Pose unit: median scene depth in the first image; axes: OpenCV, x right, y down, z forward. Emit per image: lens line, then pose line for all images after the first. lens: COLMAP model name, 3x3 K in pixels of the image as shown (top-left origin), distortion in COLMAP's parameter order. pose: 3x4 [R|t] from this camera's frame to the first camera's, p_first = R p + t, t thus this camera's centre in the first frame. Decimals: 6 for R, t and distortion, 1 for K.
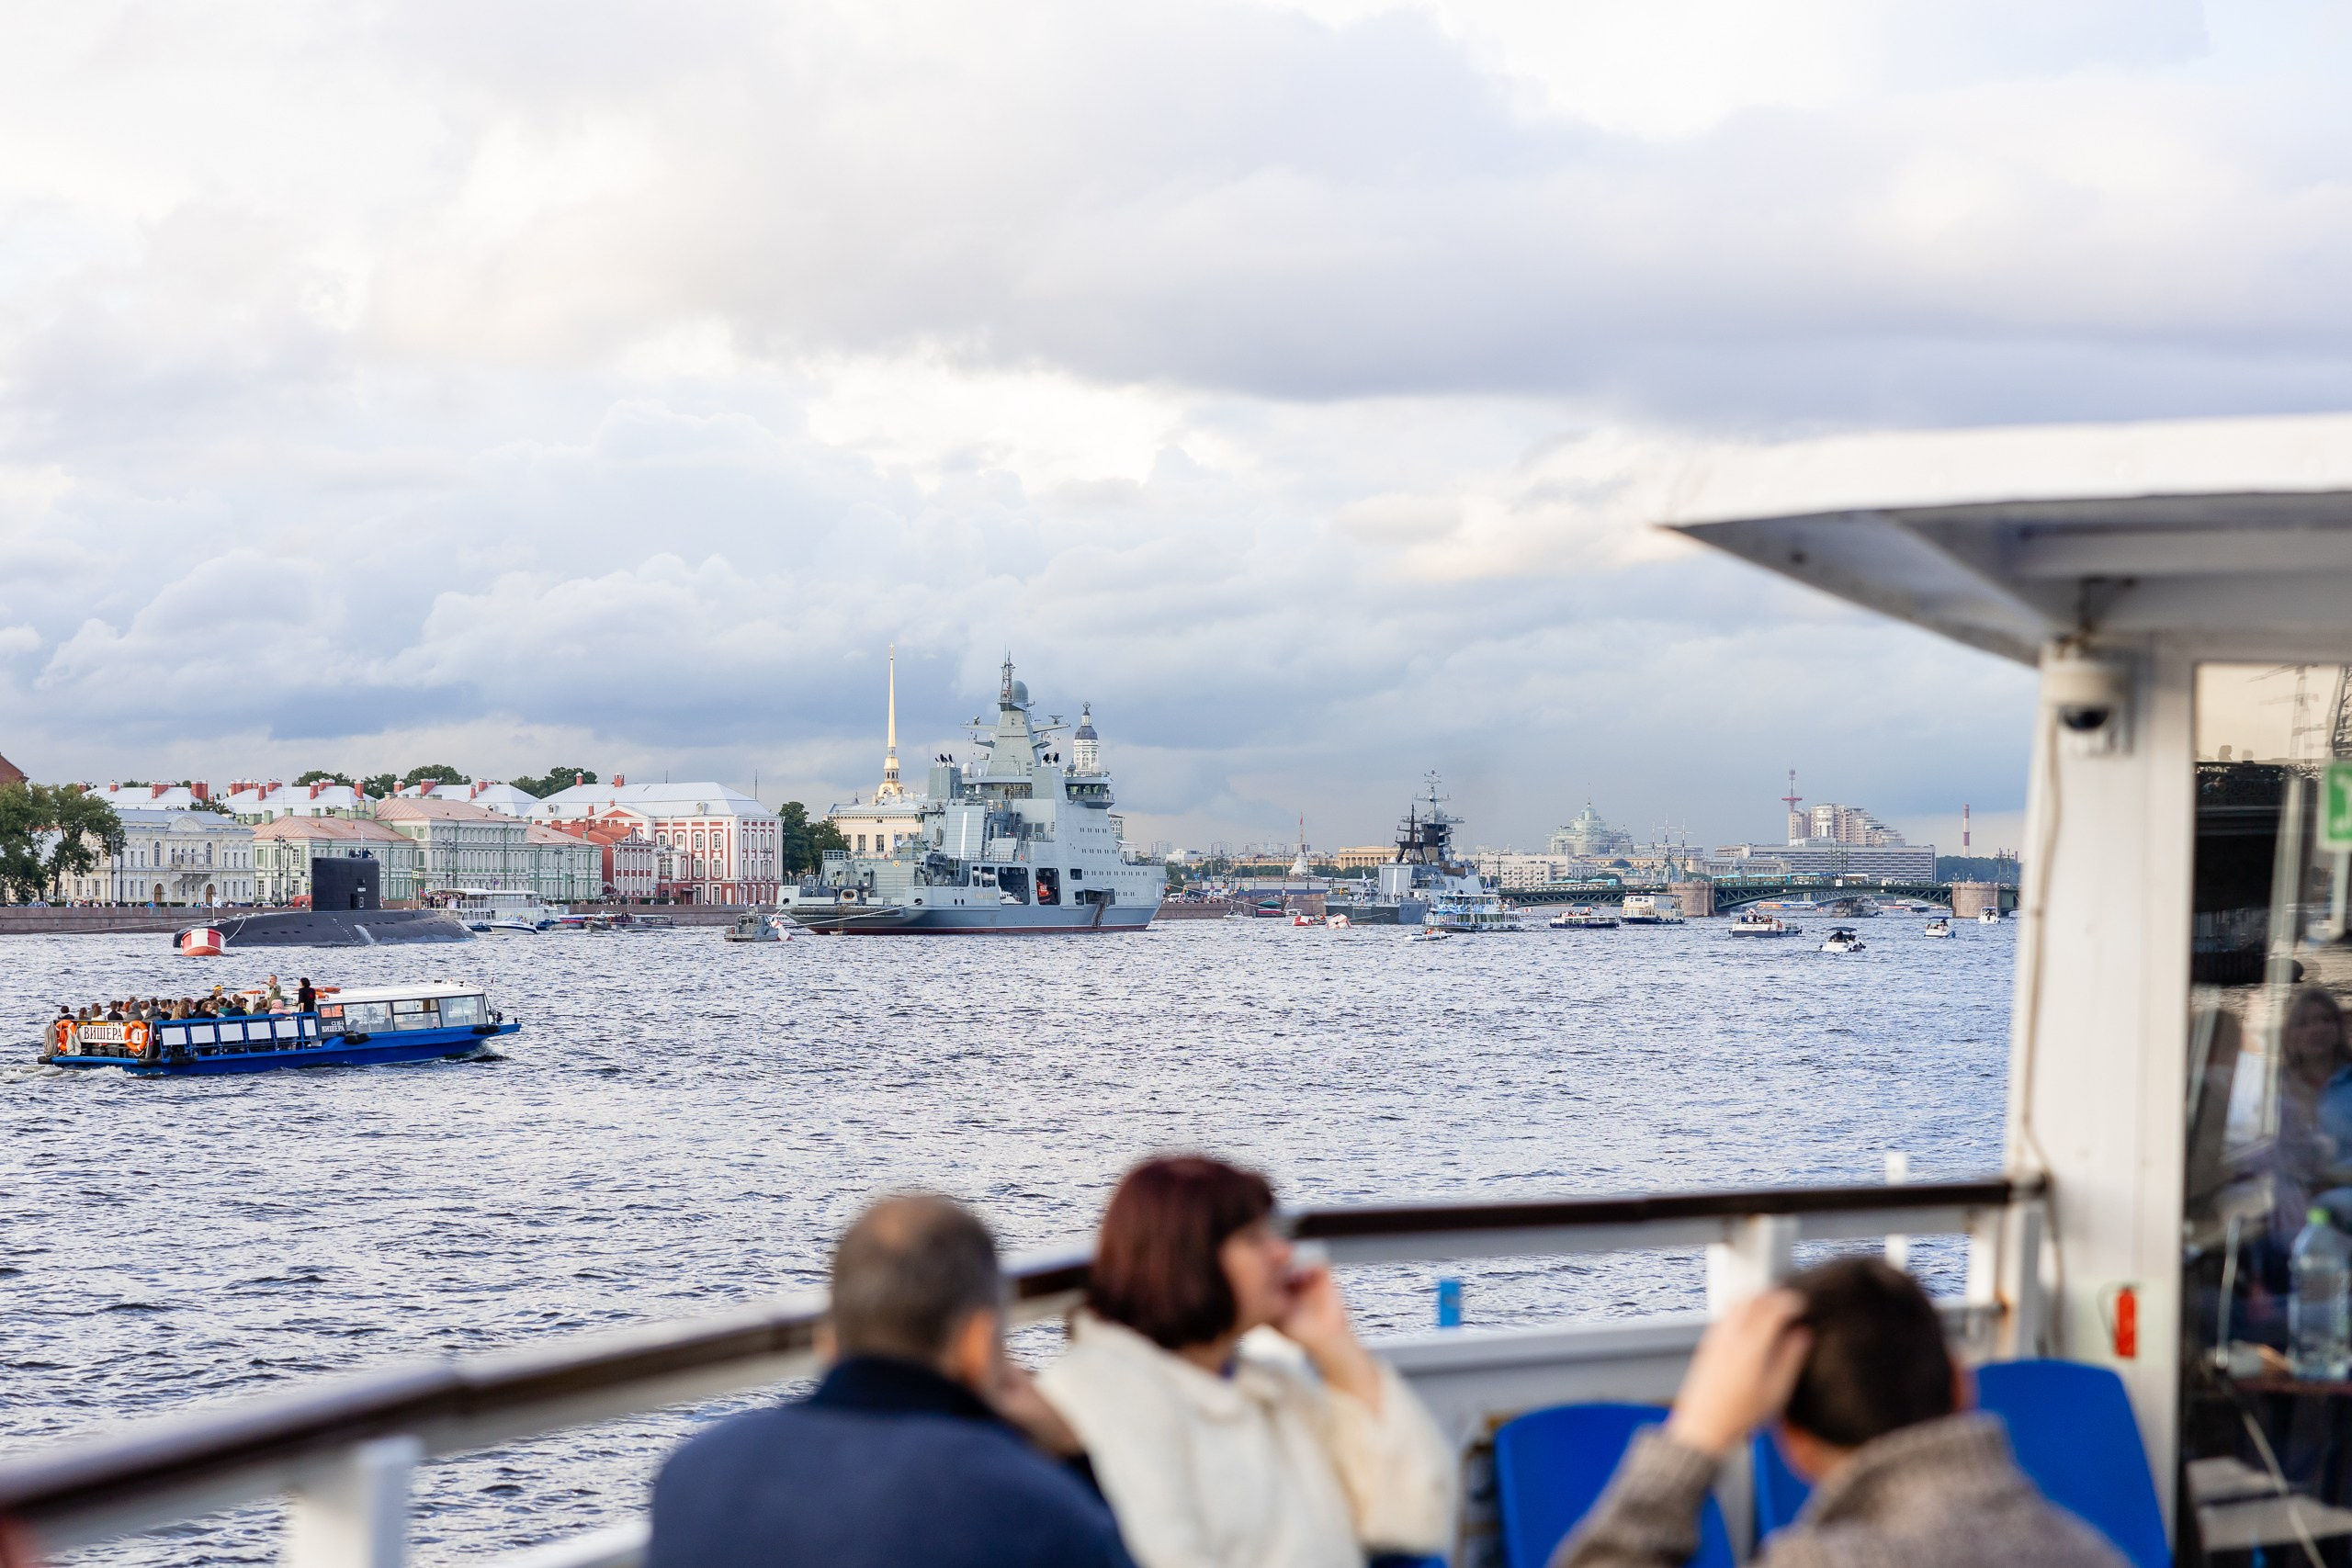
lens RADIAL K [[5159.8, 0, 1176.0], [0, 5159.8, 784.0], [0, 0, 1]] dist [0.027828, 0.302887]
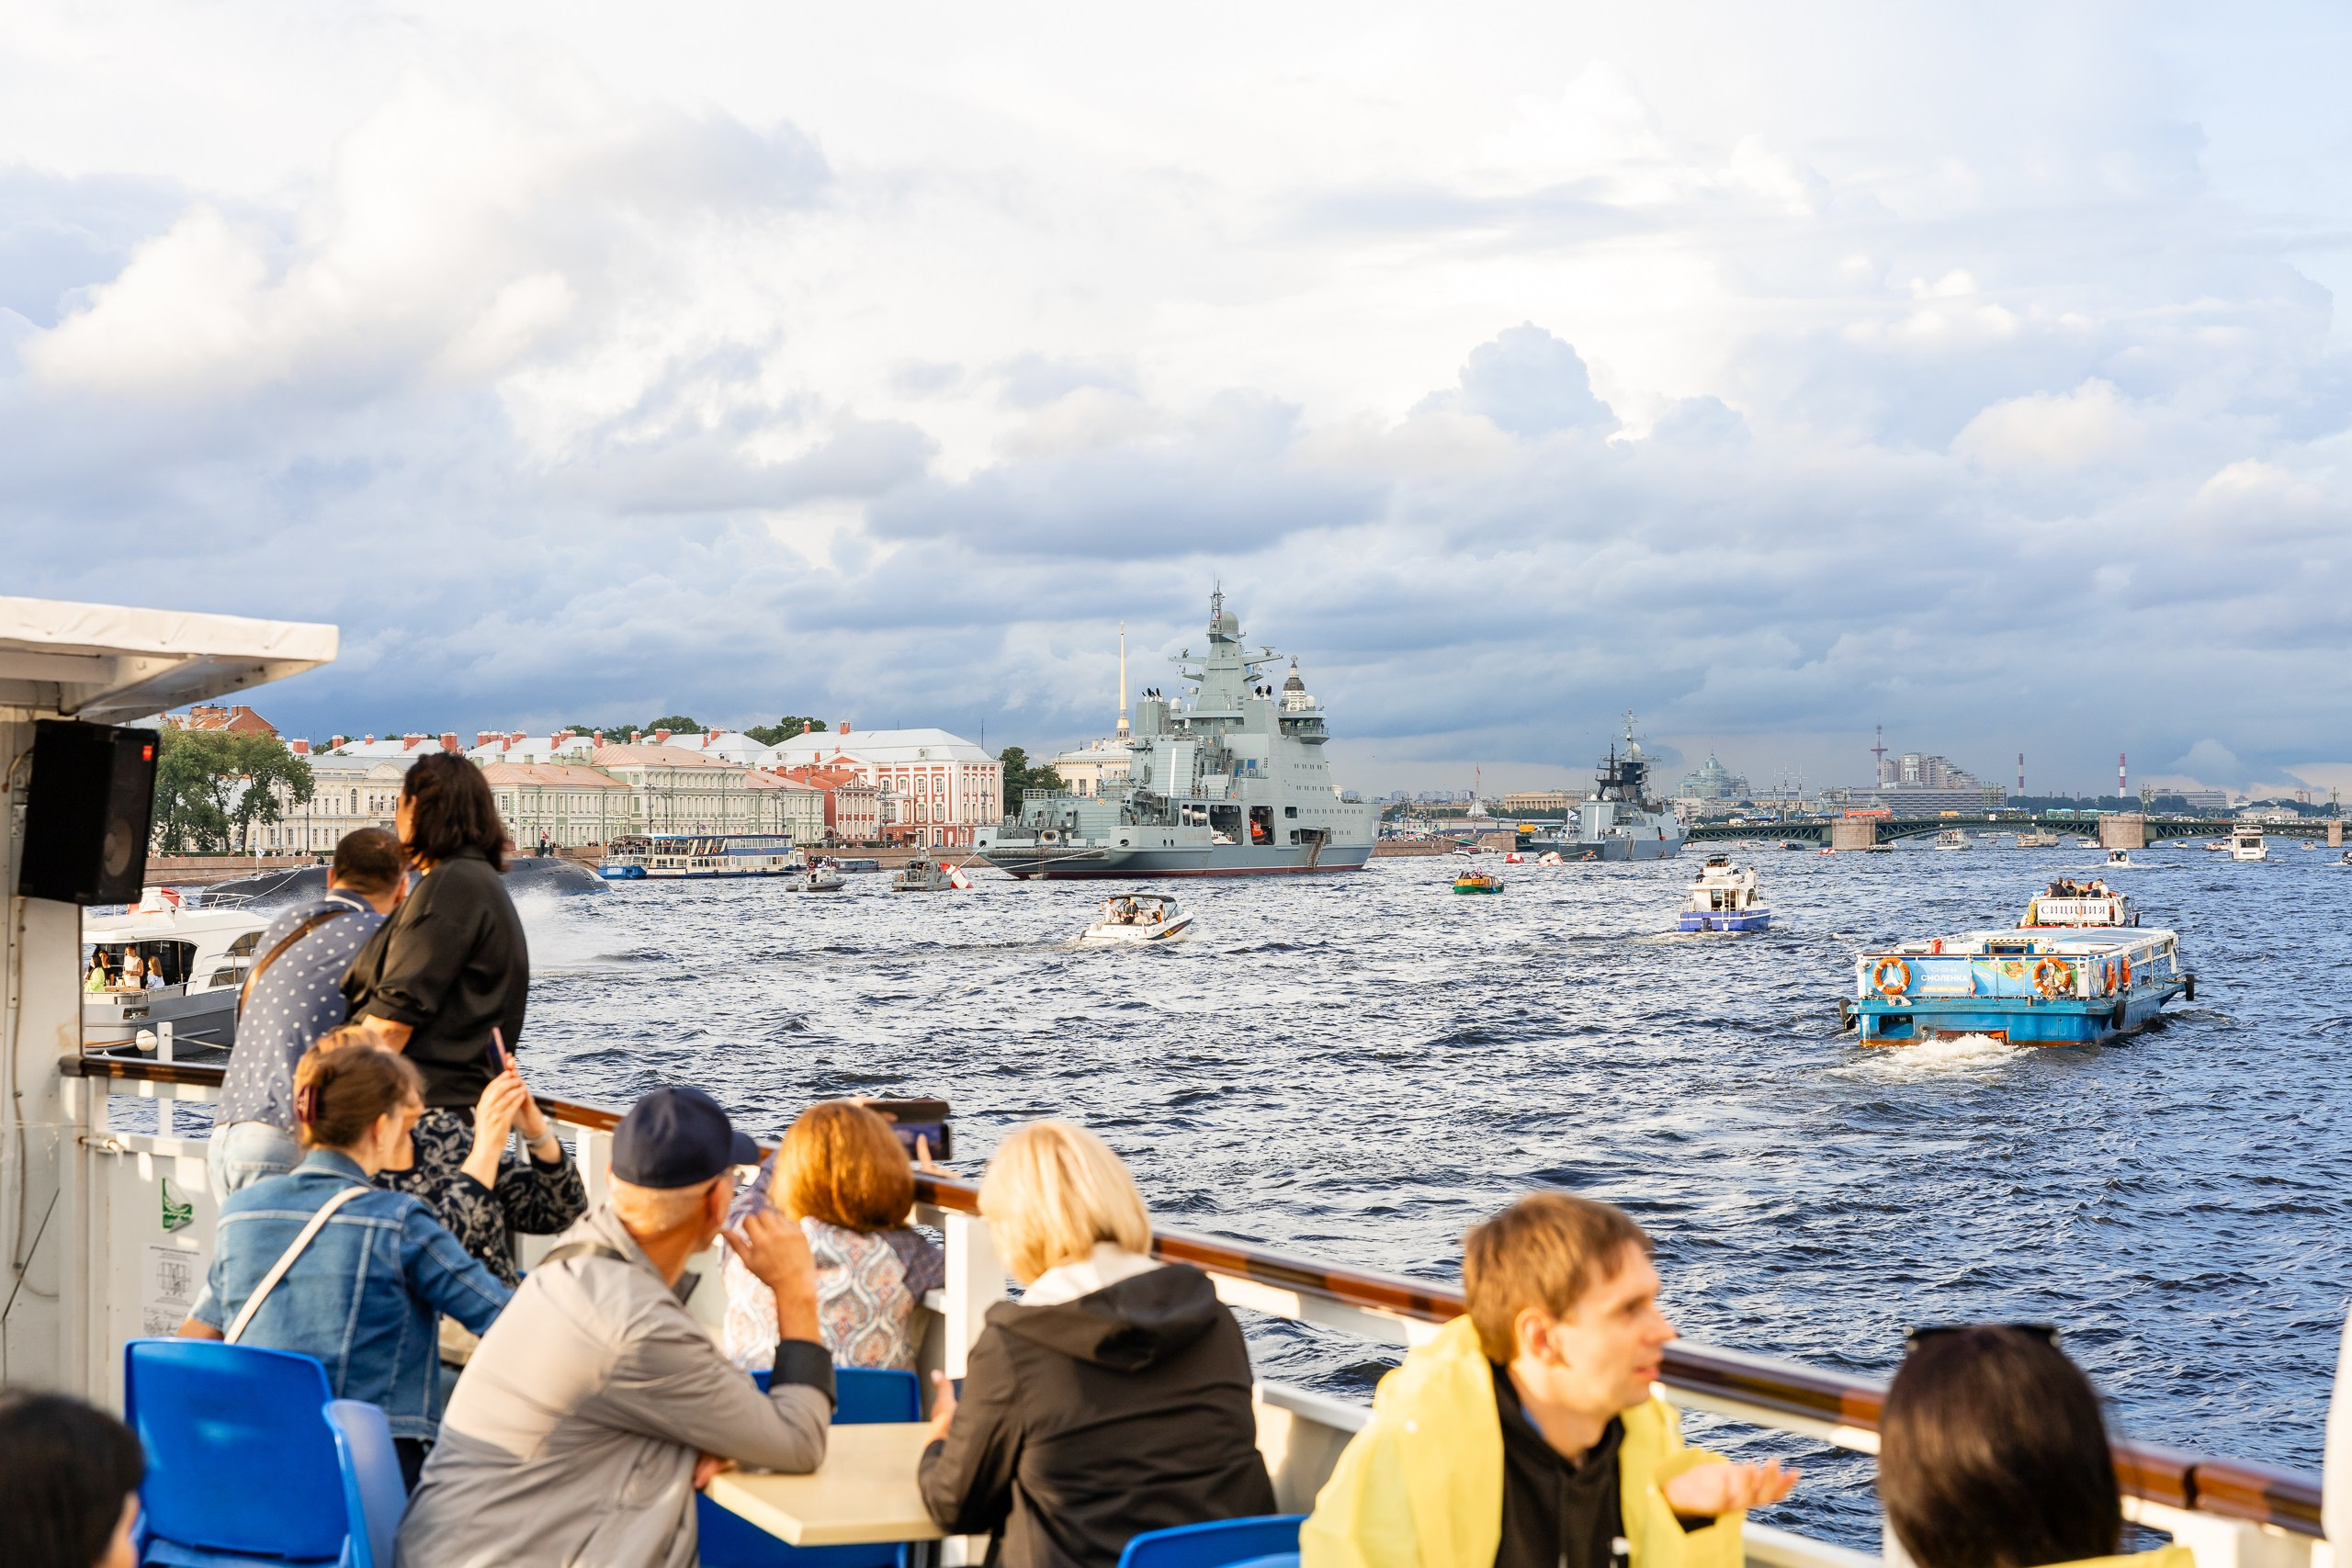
lens RADIAL K [[3933.1, 0, 1176.0], [0, 3933.1, 784.0], [0, 0, 1]] dist [0.199598, 0.017115]
pose [[0.998957, -0.009942, -0.044558, -0.007764], [0.010313, 0.999914, 0.008112, 0.005834], [0.044474, -0.008564, 0.998974, 0.259079]]
